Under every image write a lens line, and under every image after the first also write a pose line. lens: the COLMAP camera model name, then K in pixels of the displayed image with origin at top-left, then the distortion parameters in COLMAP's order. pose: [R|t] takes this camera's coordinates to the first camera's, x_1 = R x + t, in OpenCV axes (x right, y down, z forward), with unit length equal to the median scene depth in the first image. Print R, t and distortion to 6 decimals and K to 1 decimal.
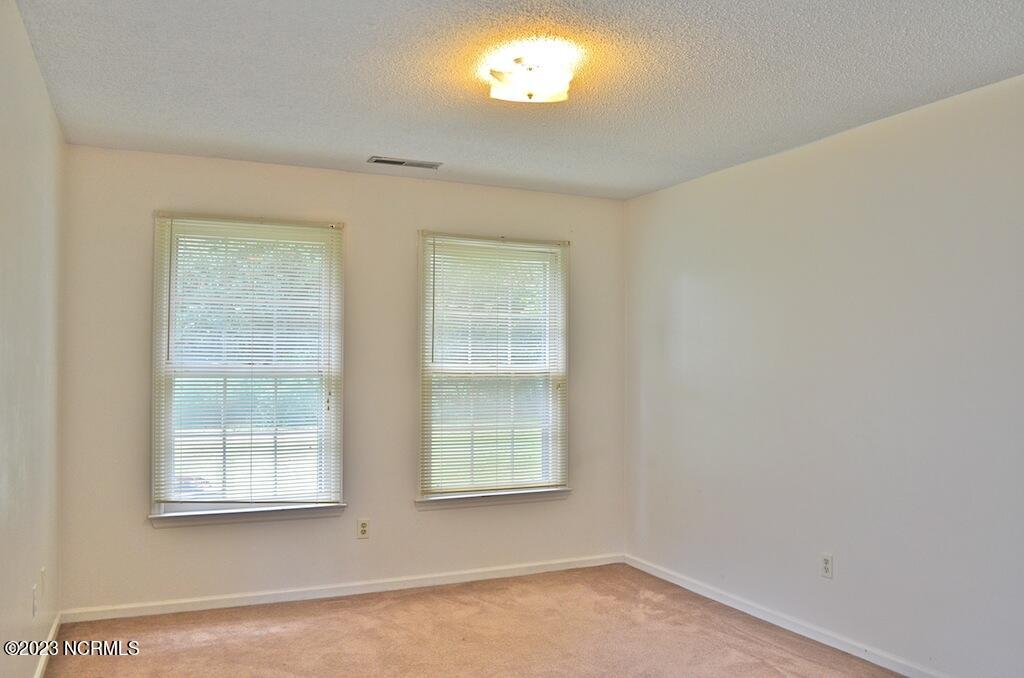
lens RADIAL K [[787.6, 0, 512.0], [0, 787.6, 339.0], [0, 0, 1]] dist [-0.055441, 0.000529]
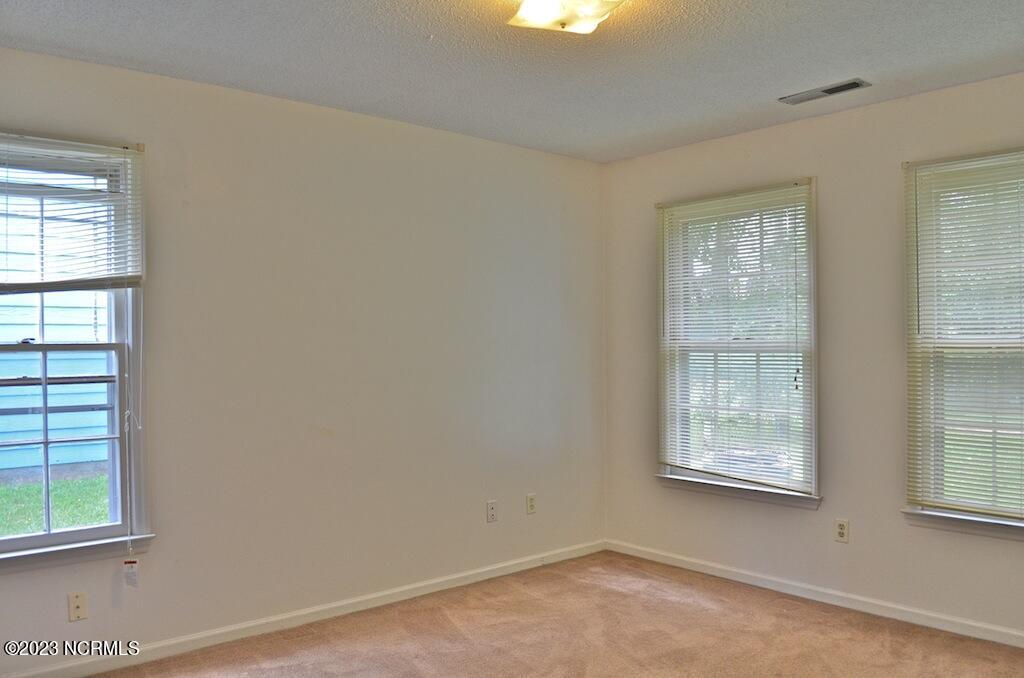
lens RADIAL K [[793.1, 0, 514.8], [0, 793.1, 350.6], [0, 0, 1]] dist [-0.056500, 0.003430]
pose [[0.310378, 0.001010, -0.950613, 0.536305], [0.041638, 0.999025, 0.014656, 0.020657], [0.949701, -0.044131, 0.310034, 0.431287]]
